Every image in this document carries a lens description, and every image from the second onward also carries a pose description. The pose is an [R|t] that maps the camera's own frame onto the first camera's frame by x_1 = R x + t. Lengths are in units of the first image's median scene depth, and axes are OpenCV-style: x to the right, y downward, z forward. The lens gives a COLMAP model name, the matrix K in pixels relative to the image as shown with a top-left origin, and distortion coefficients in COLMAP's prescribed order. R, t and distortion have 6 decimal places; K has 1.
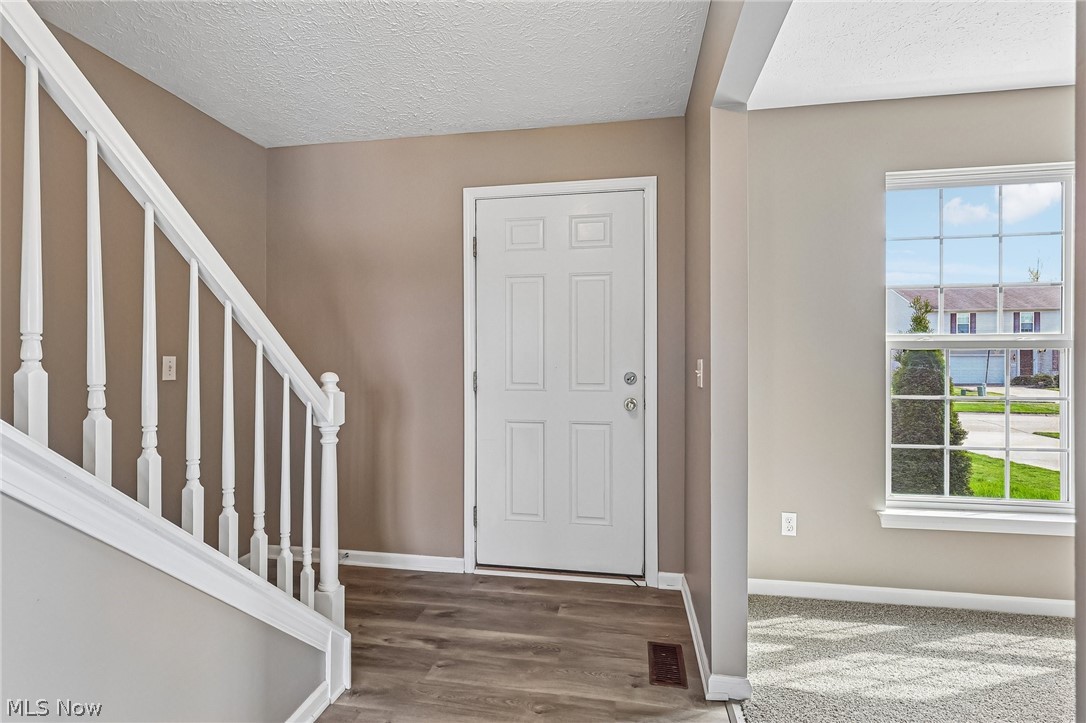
lens RADIAL K [[510.5, 0, 539.1], [0, 510.5, 358.6], [0, 0, 1]] dist [-0.002029, 0.001757]
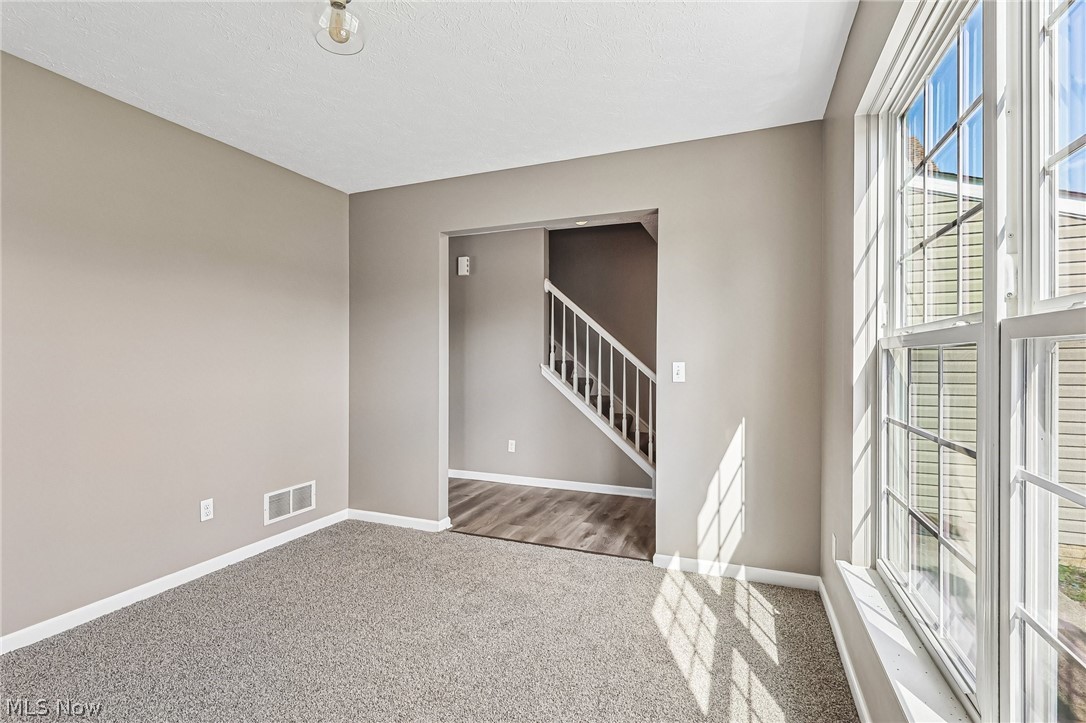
lens RADIAL K [[510.5, 0, 541.6], [0, 510.5, 357.7], [0, 0, 1]] dist [-0.002029, 0.001757]
pose [[-0.215248, 0.001086, -0.976559, 1.693038], [-0.004991, 0.999985, 0.002212, -0.007233], [0.976547, 0.005350, -0.215239, 0.796667]]
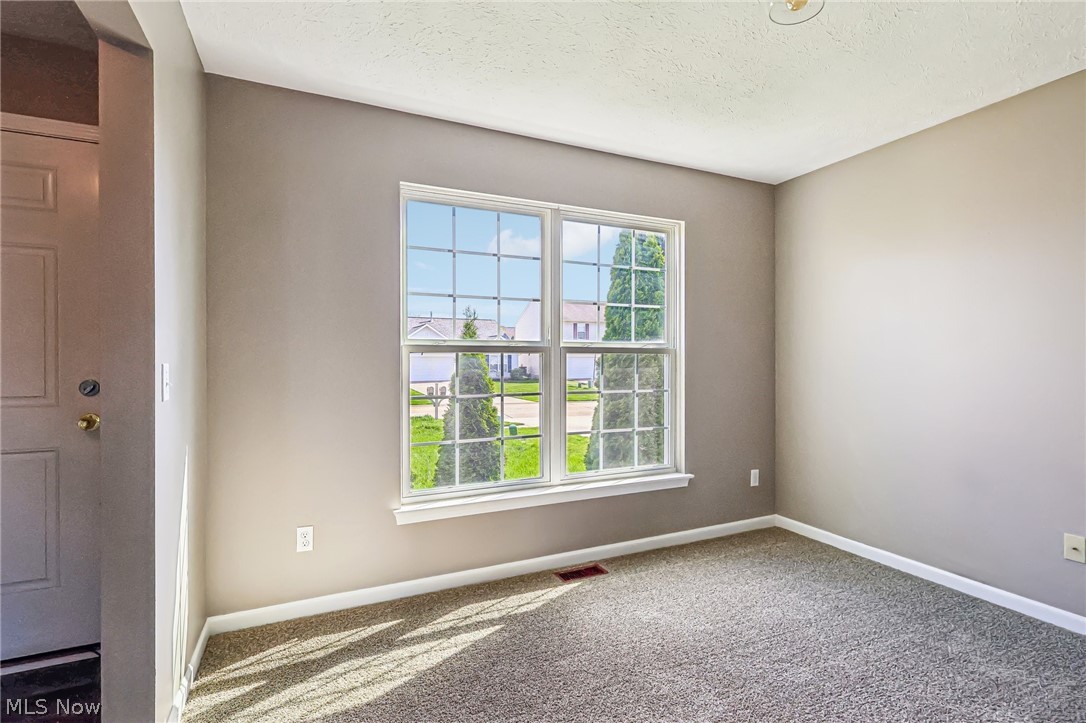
lens RADIAL K [[510.5, 0, 546.6], [0, 510.5, 361.9], [0, 0, 1]] dist [-0.002029, 0.001757]
pose [[0.821878, -0.002809, 0.569656, 0.371489], [-0.001303, 0.999976, 0.006811, -0.007738], [-0.569662, -0.006341, 0.821855, -0.020495]]
